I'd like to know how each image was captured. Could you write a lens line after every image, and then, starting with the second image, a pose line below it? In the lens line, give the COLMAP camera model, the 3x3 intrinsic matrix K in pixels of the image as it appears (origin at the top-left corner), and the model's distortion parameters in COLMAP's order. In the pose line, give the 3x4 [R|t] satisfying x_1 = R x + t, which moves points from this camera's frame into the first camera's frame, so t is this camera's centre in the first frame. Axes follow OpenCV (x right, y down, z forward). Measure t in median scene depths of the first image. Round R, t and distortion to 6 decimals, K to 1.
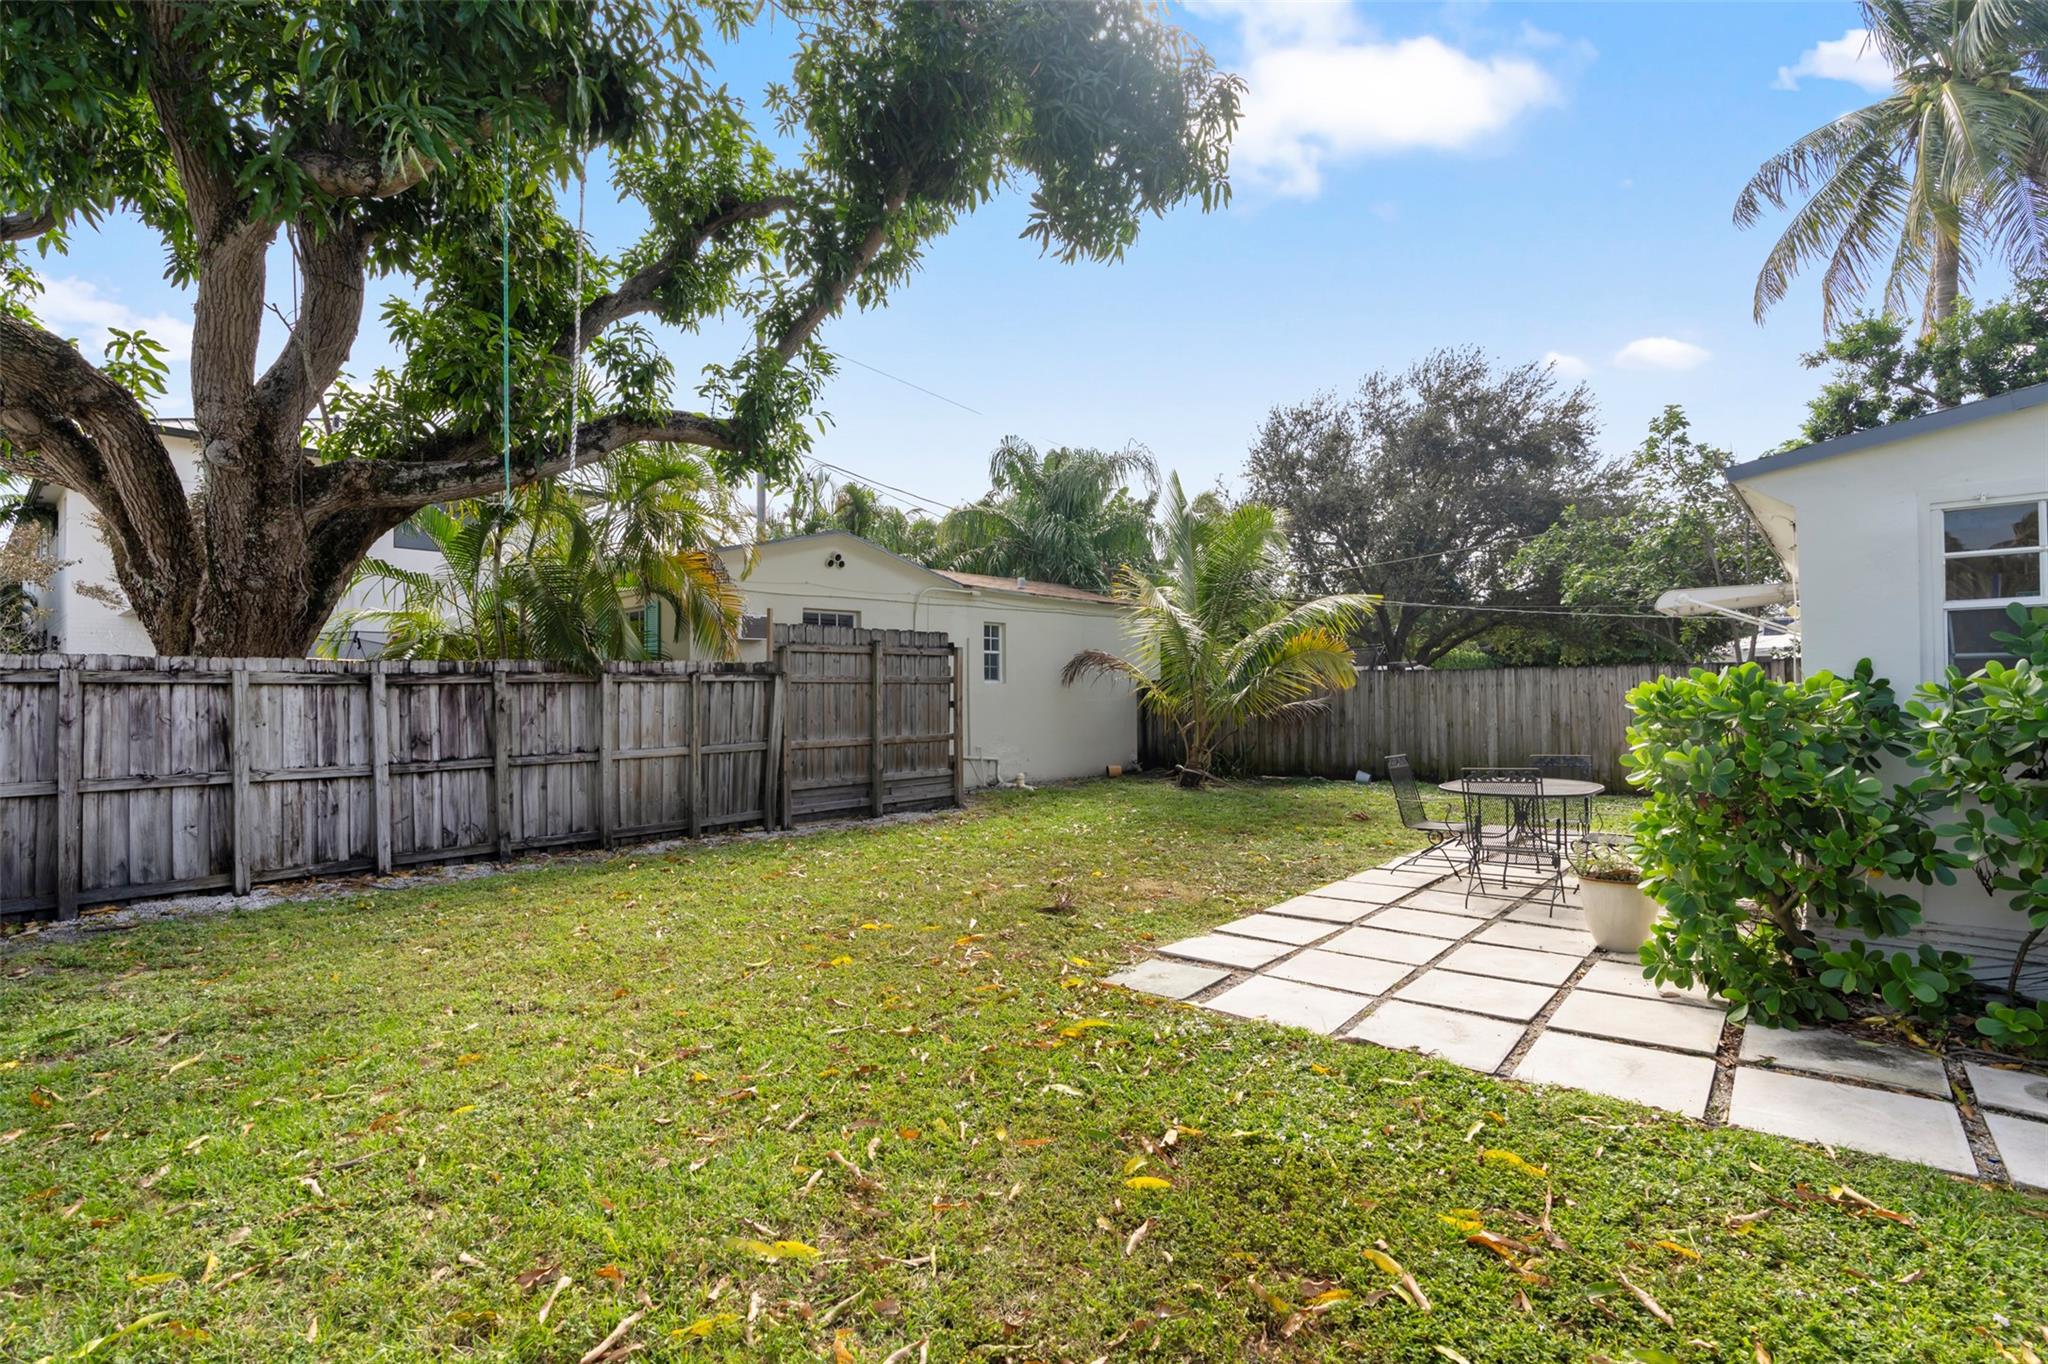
lens RADIAL K [[938.2, 0, 1023.0], [0, 938.2, 673.1], [0, 0, 1]] dist [-0.000402, 0.001063]
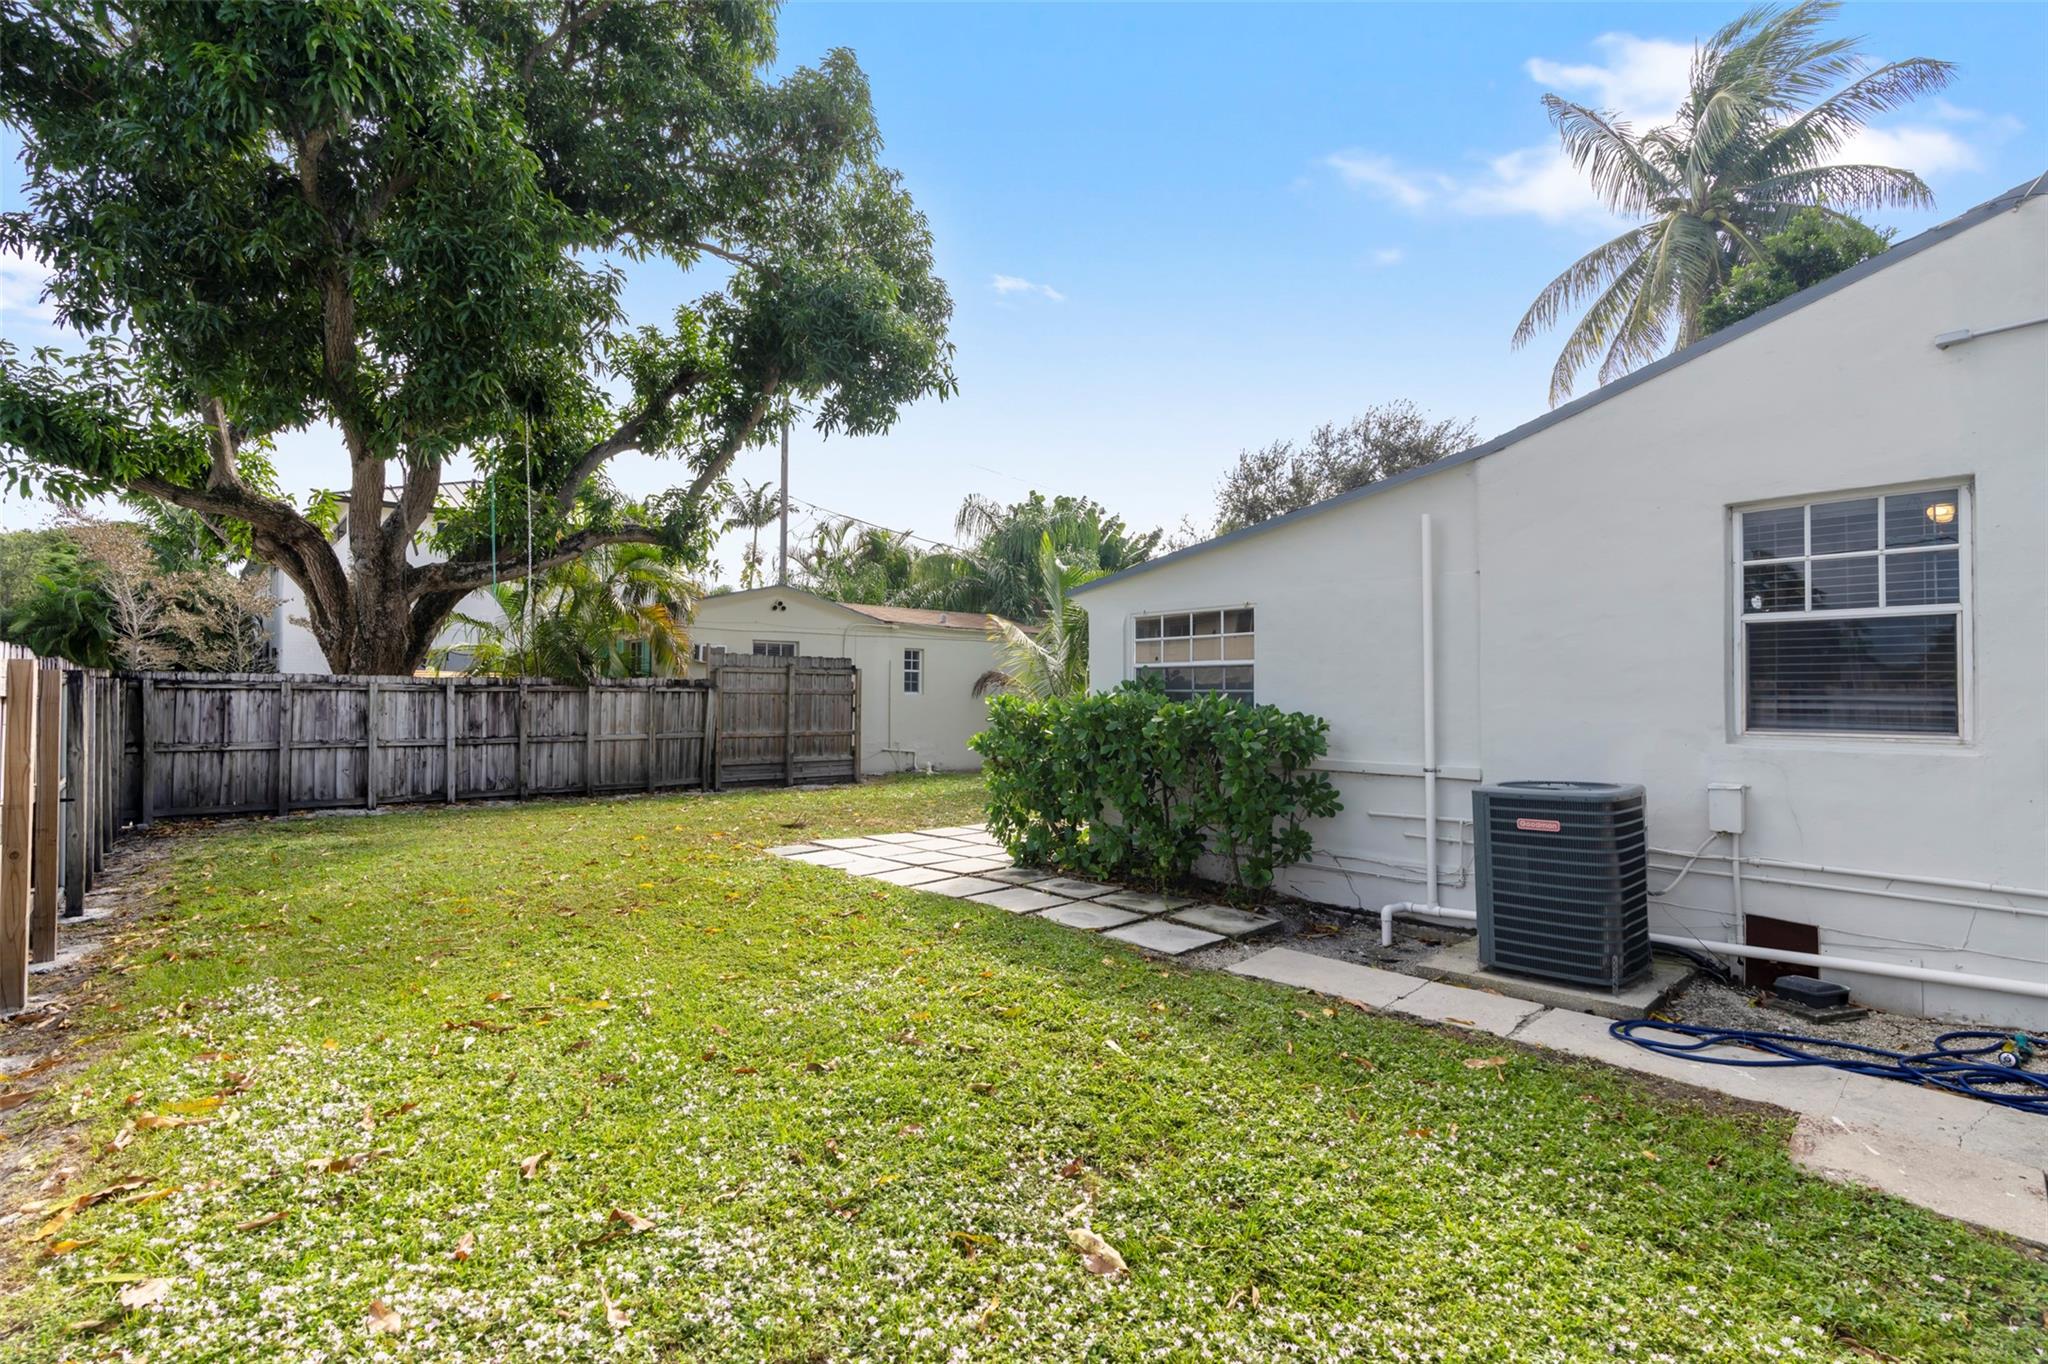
lens RADIAL K [[933.0, 0, 1041.1], [0, 933.0, 671.6], [0, 0, 1]] dist [-0.003412, 0.001150]
pose [[0.994134, 0.011066, -0.107587, 0.482294], [-0.012195, 0.999877, -0.009834, -0.017649], [0.107465, 0.011089, 0.994147, -0.486100]]
